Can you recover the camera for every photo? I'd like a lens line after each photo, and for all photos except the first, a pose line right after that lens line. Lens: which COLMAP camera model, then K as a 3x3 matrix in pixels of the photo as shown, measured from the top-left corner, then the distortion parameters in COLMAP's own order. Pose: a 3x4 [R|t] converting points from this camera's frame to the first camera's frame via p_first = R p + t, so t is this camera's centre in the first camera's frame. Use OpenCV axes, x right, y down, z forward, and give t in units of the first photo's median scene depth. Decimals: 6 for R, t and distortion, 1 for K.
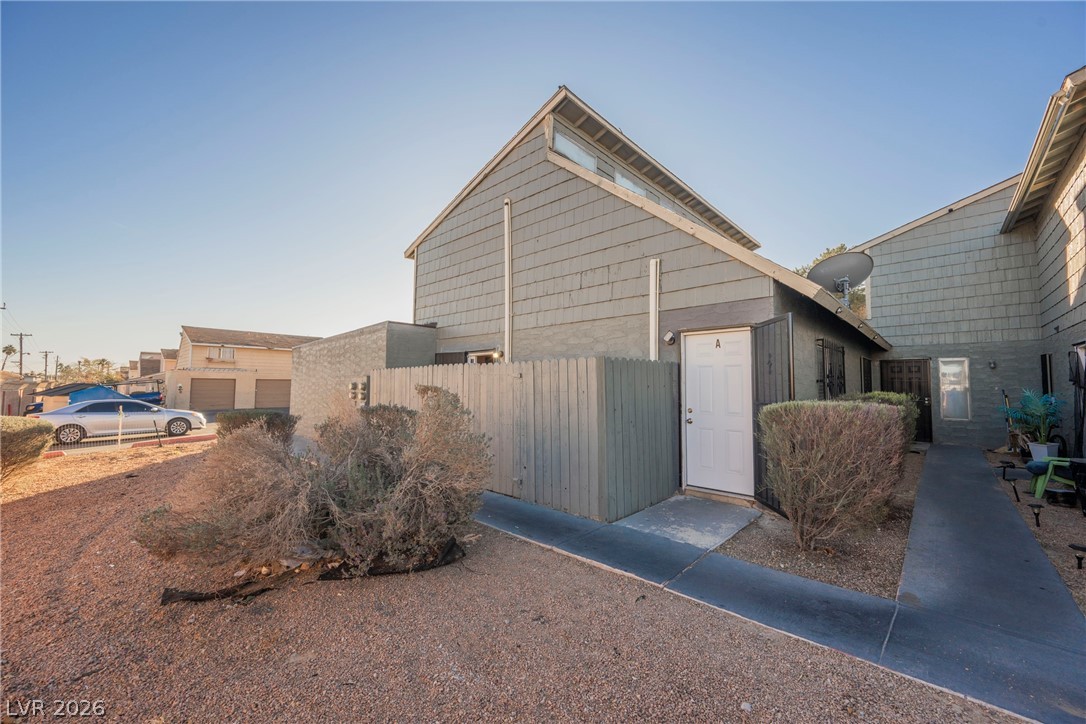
lens RADIAL K [[421.9, 0, 543.4], [0, 421.9, 361.8], [0, 0, 1]] dist [-0.001893, 0.000085]
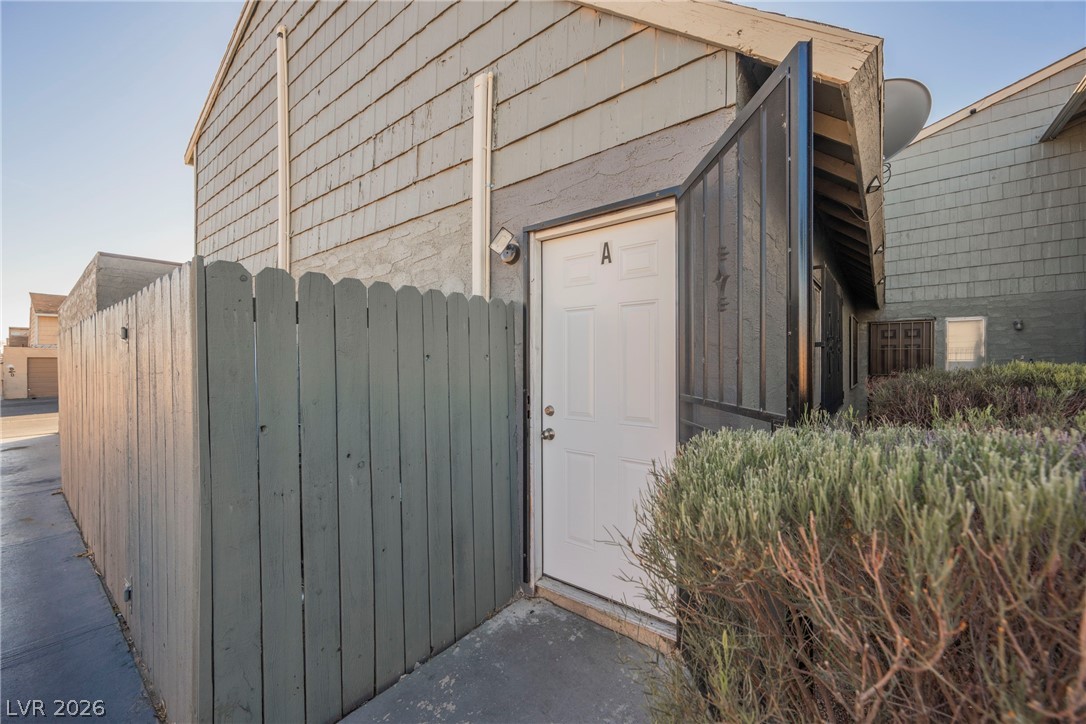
lens RADIAL K [[421.9, 0, 543.4], [0, 421.9, 361.8], [0, 0, 1]] dist [-0.001893, 0.000085]
pose [[0.996890, -0.011394, 0.077974, 0.245255], [0.006907, 0.998317, 0.057572, 0.031060], [-0.078499, -0.056855, 0.995292, 0.449324]]
